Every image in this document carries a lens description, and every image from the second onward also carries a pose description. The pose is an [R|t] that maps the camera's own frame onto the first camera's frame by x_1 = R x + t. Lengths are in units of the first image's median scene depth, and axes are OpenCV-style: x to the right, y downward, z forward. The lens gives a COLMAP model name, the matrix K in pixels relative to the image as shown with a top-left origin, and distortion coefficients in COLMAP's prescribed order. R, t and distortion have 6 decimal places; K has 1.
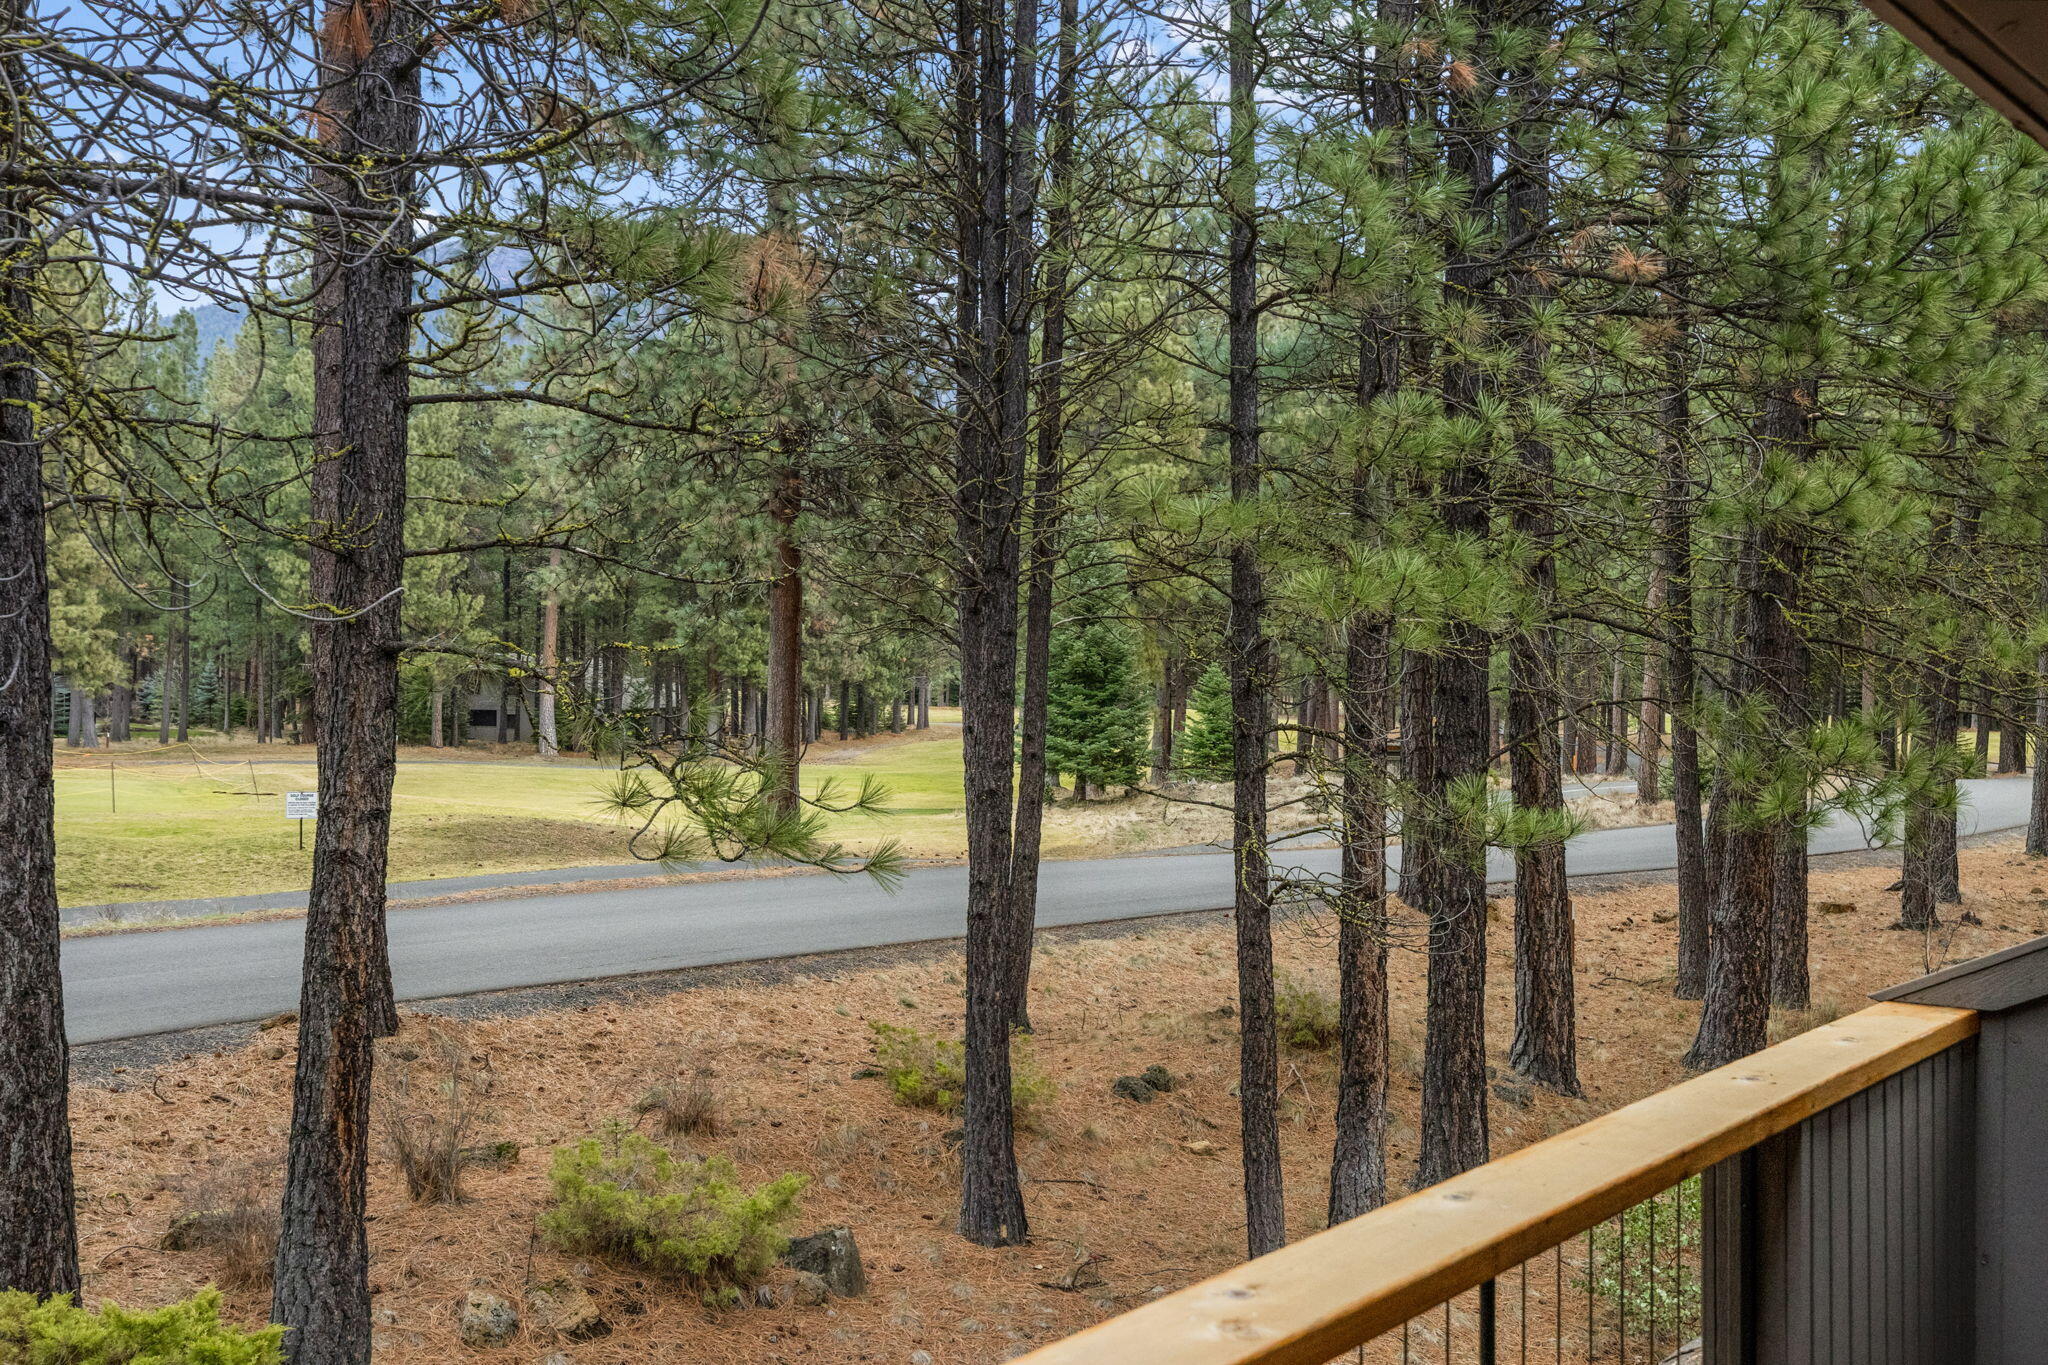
lens RADIAL K [[1953.5, 0, 1024.0], [0, 1953.5, 682.5], [0, 0, 1]] dist [-0.016610, -0.004332]
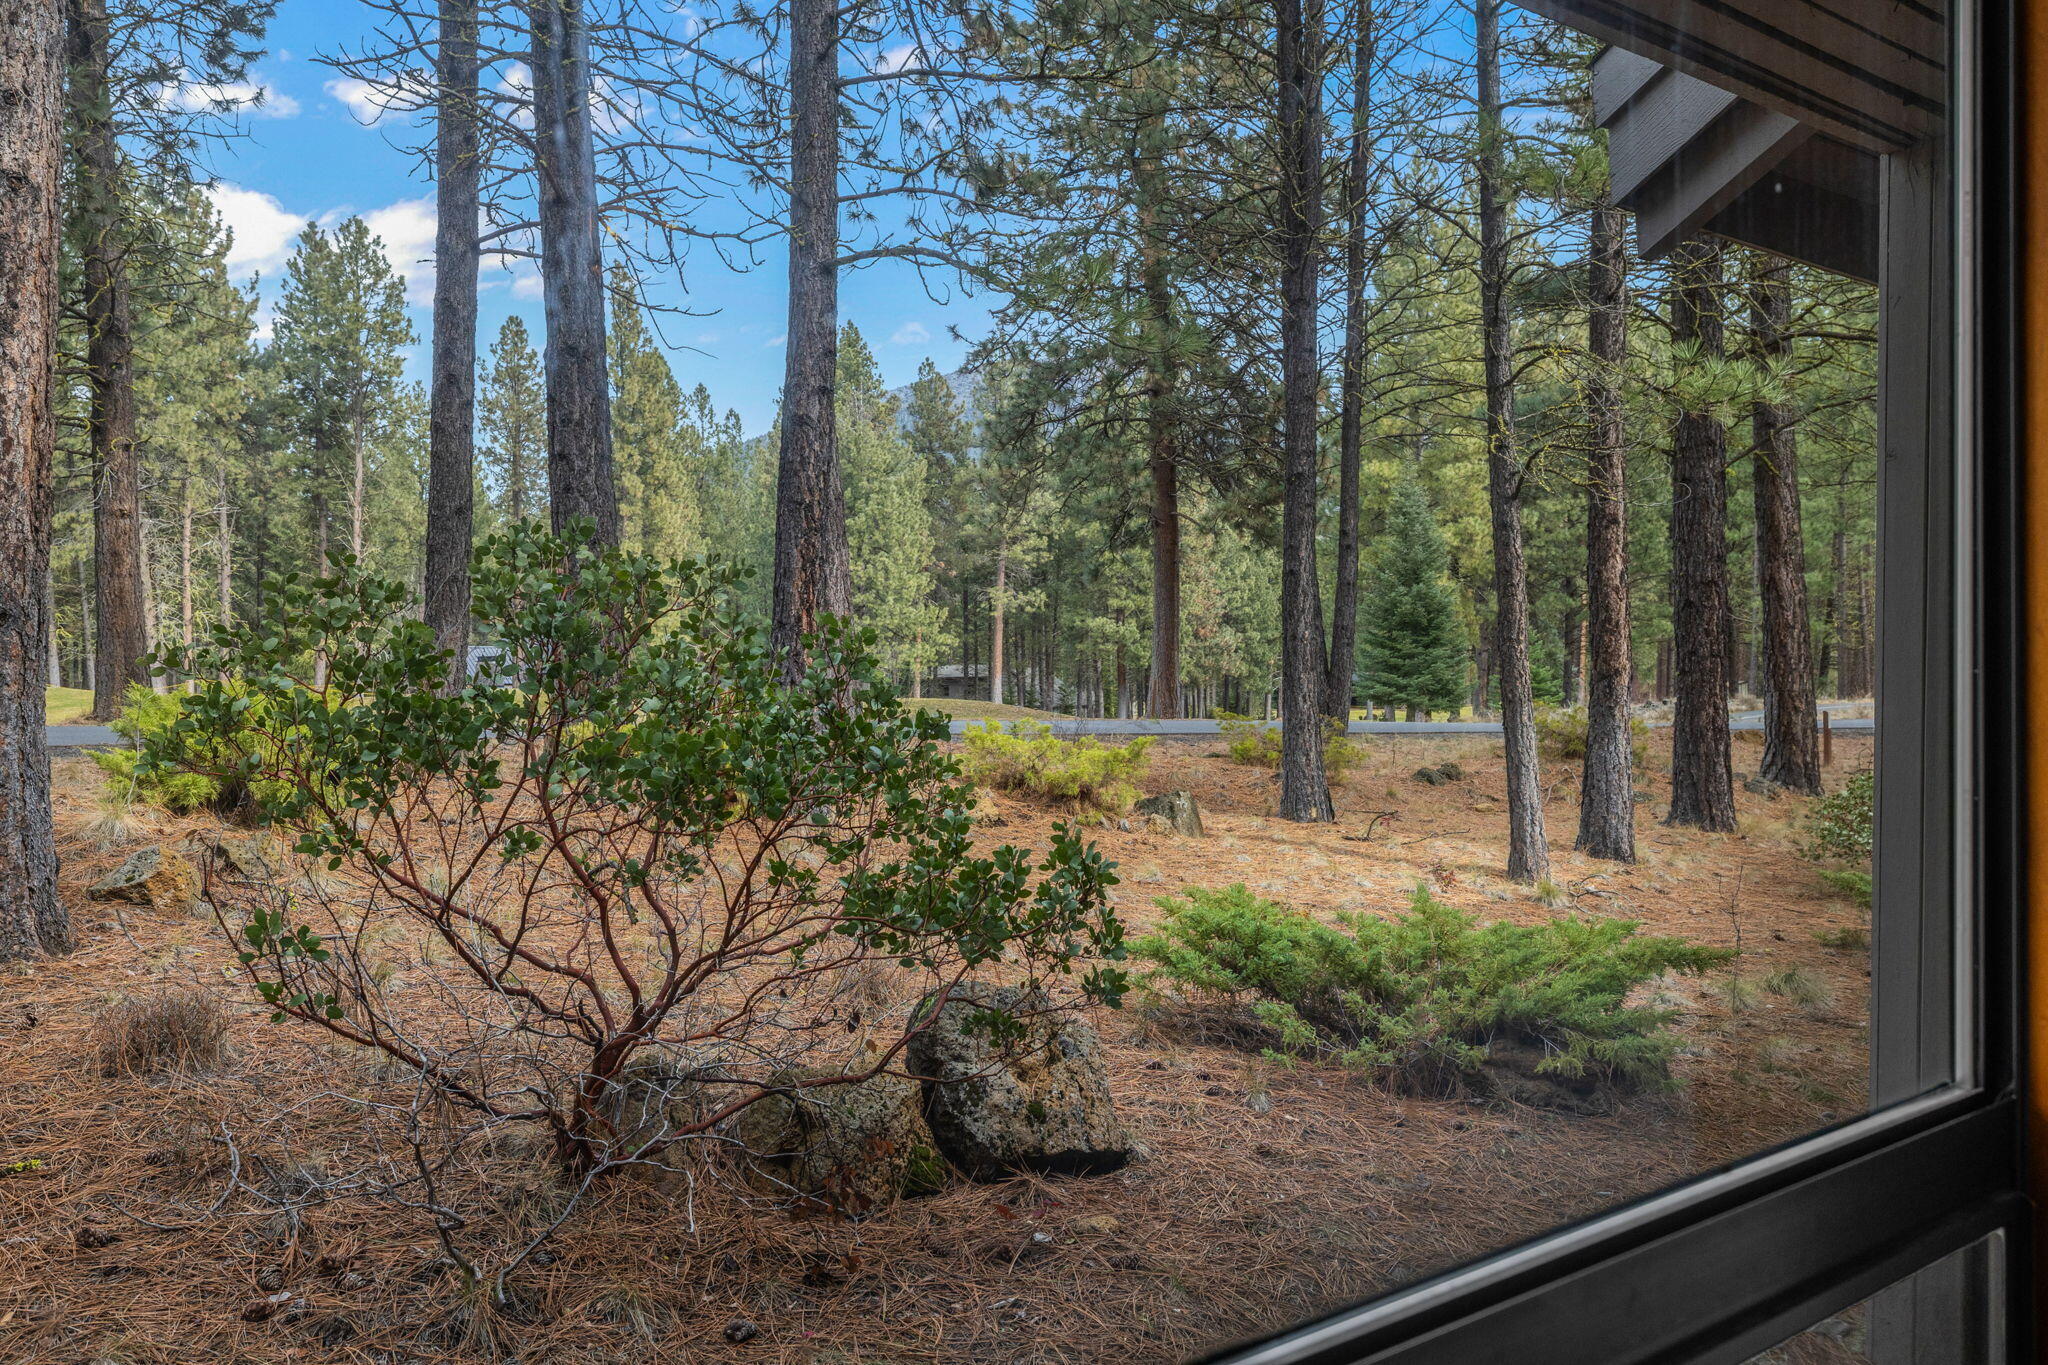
lens RADIAL K [[1524.0, 0, 1027.0], [0, 1524.0, 708.5], [0, 0, 1]] dist [0.003667, -0.000768]
pose [[0.975364, -0.020084, -0.219688, 0.020861], [0.023426, 0.999646, 0.012619, 0.156380], [0.219356, -0.017454, 0.975489, -0.008673]]
